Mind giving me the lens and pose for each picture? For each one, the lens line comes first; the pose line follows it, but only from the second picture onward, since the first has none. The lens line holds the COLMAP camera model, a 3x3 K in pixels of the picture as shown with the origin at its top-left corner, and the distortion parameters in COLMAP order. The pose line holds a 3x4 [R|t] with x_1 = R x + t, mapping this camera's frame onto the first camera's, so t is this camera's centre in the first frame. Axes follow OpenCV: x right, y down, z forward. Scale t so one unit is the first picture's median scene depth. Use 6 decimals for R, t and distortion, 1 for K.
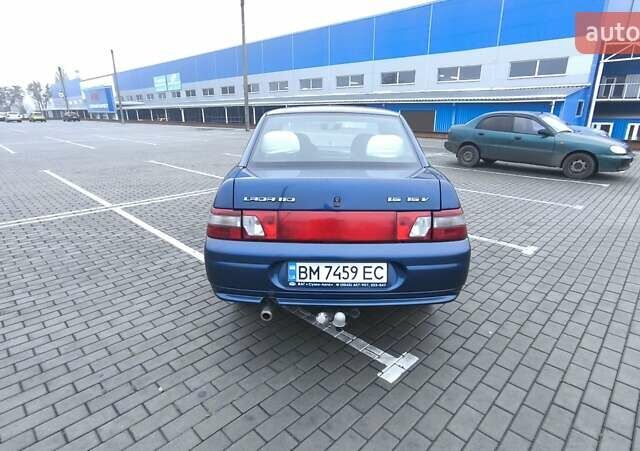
lens RADIAL K [[361.0, 0, 318.2], [0, 361.0, 230.2], [0, 0, 1]] dist [-0.026911, 0.019778]
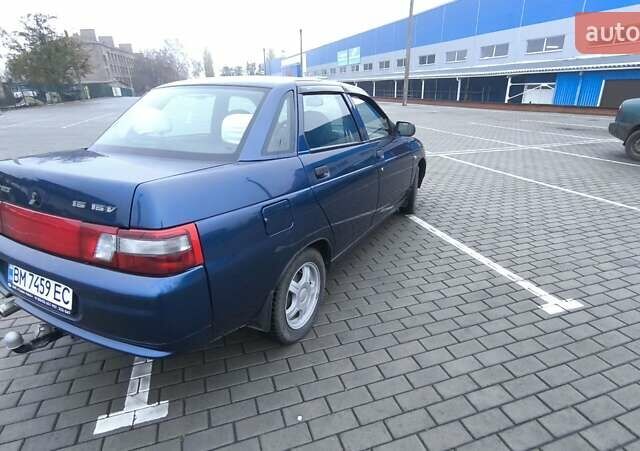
lens RADIAL K [[361.0, 0, 318.5], [0, 361.0, 227.1], [0, 0, 1]] dist [-0.026911, 0.019778]
pose [[0.888759, 0.152245, -0.432352, 0.501322], [-0.126667, 0.988074, 0.087550, -0.085667], [0.440525, -0.023046, 0.897444, 0.287051]]
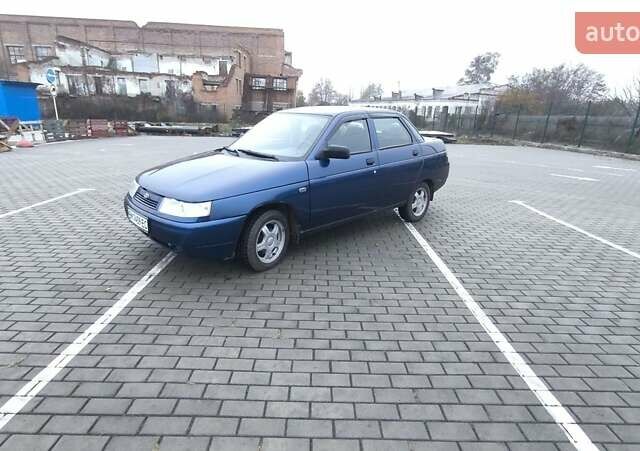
lens RADIAL K [[361.0, 0, 319.8], [0, 361.0, 225.2], [0, 0, 1]] dist [-0.026911, 0.019778]
pose [[-0.703384, -0.225879, 0.673965, -0.848981], [0.193941, 0.851204, 0.487687, -0.586102], [-0.683840, 0.473741, -0.554916, 1.839532]]
